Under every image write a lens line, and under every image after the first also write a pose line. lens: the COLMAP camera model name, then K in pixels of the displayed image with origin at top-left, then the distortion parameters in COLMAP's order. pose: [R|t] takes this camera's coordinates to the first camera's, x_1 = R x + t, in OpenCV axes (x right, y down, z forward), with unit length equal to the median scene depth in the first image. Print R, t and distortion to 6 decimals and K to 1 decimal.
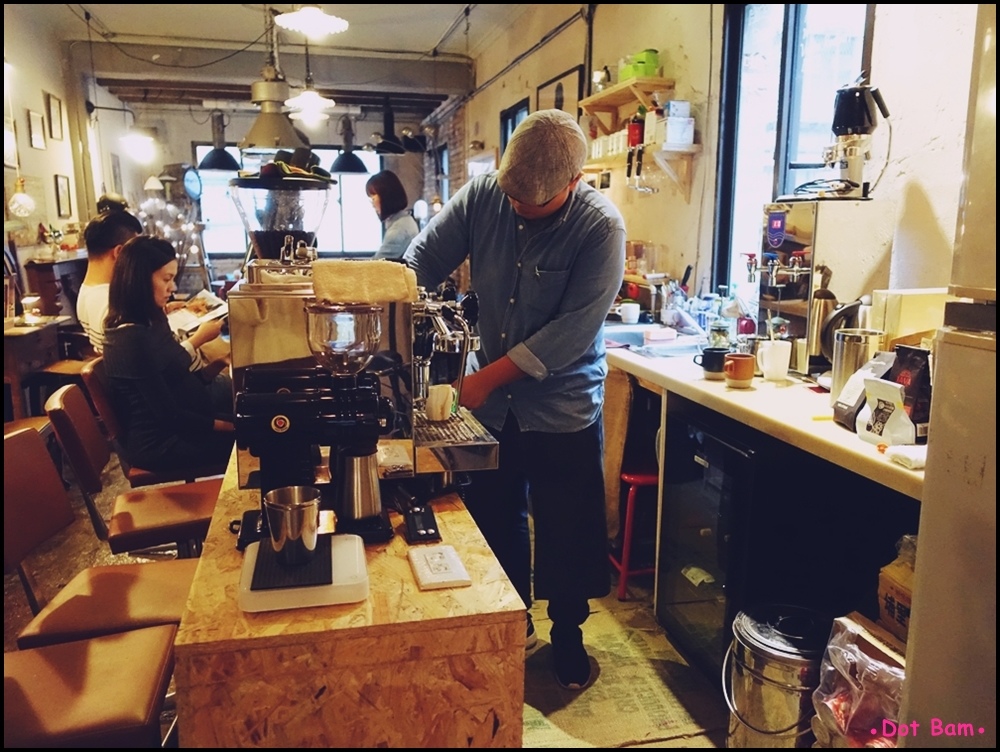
lens RADIAL K [[770.3, 0, 499.6], [0, 770.3, 371.8], [0, 0, 1]] dist [0.007668, -0.002532]
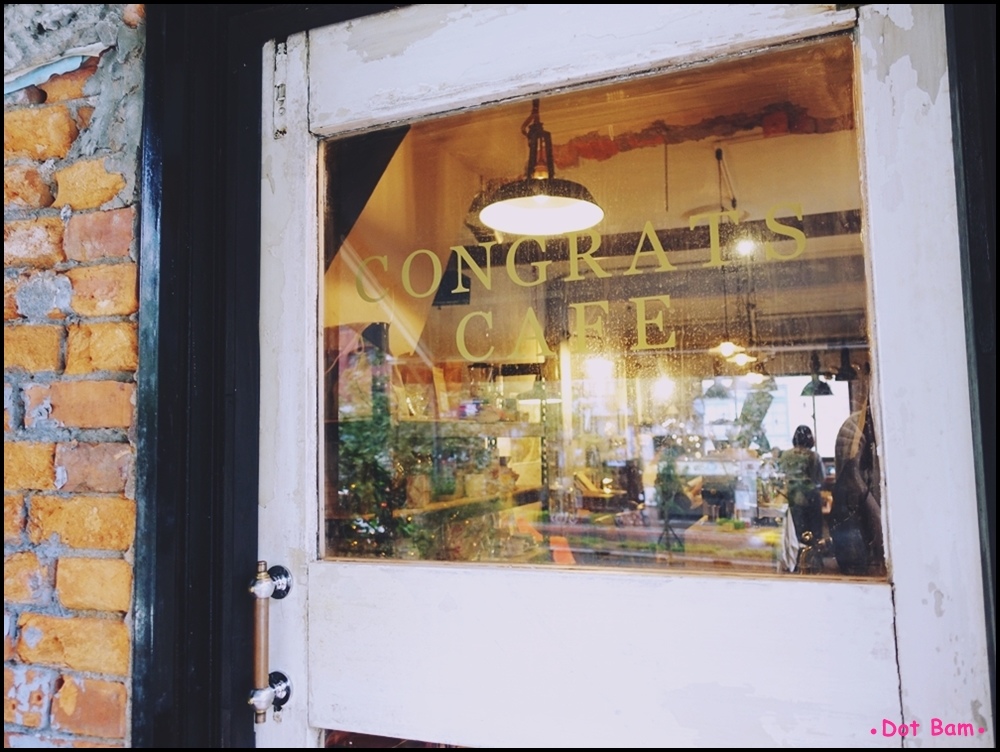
lens RADIAL K [[770.3, 0, 499.8], [0, 770.3, 372.4], [0, 0, 1]] dist [0.007668, -0.002532]
pose [[0.807059, -0.052627, -0.588121, 0.136768], [-0.102453, 0.968432, -0.227251, 0.048603], [0.581515, 0.243660, 0.776190, -0.311296]]
